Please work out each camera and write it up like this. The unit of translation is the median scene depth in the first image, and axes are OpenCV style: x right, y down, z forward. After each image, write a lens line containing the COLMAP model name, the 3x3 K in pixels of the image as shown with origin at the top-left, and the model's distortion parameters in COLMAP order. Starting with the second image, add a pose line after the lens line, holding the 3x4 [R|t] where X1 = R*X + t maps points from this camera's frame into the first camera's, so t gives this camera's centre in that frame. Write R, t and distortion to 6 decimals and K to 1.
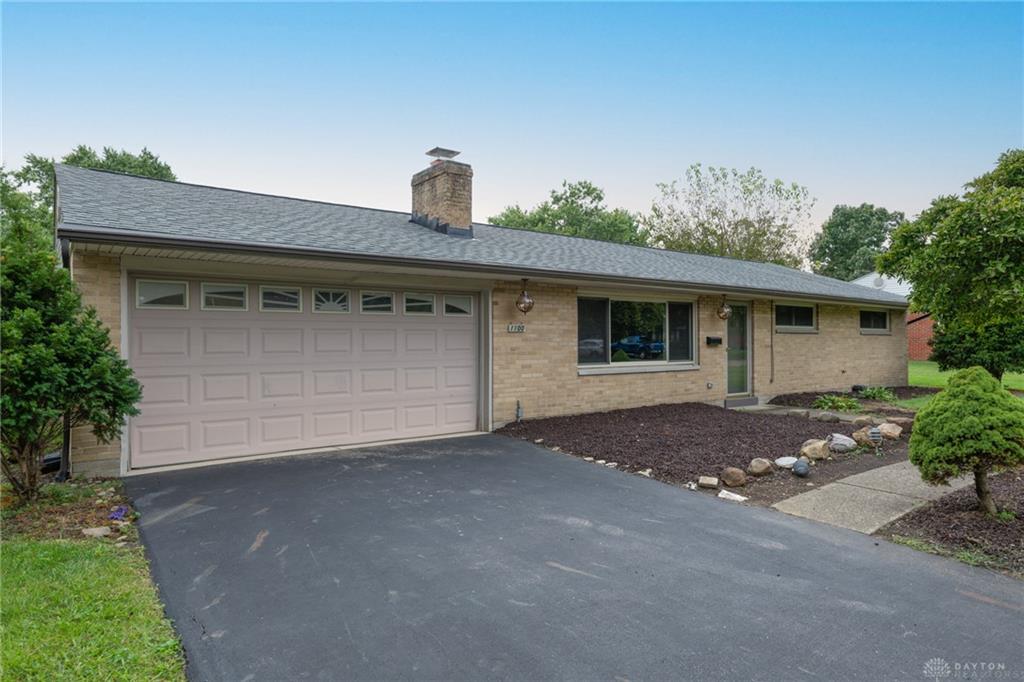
lens RADIAL K [[621.5, 0, 512.0], [0, 621.5, 341.0], [0, 0, 1]] dist [0.002458, 0.001026]
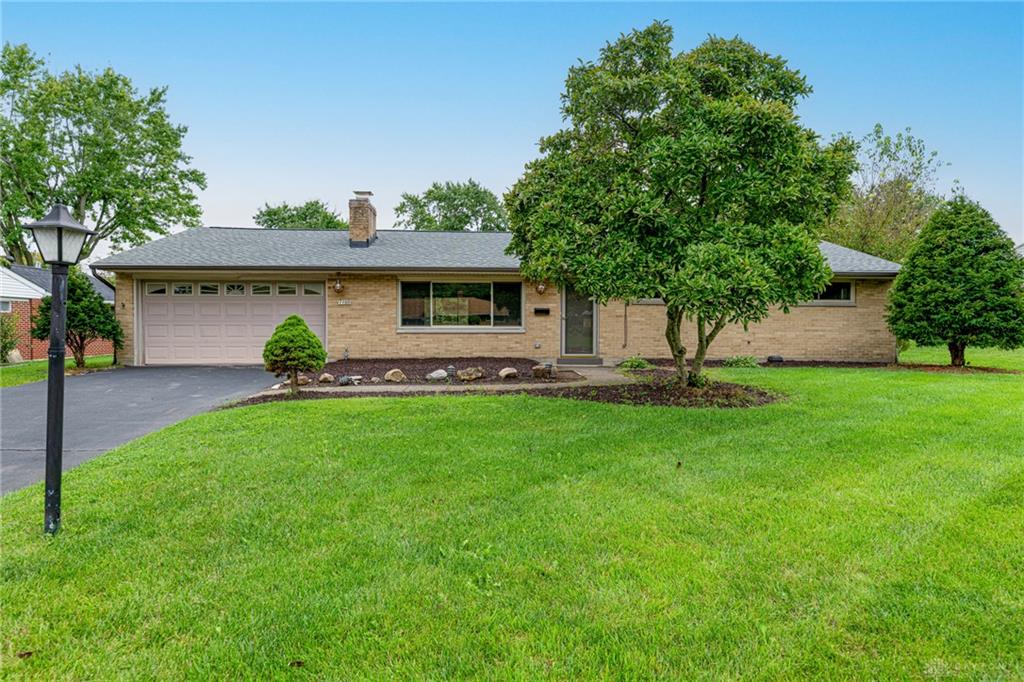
lens RADIAL K [[586.0, 0, 512.0], [0, 586.0, 341.0], [0, 0, 1]] dist [-0.001462, -0.000535]
pose [[0.834146, 0.017548, -0.551265, 1.132650], [-0.003391, 0.999638, 0.026689, 0.035237], [0.551534, -0.020393, 0.833903, -0.047246]]
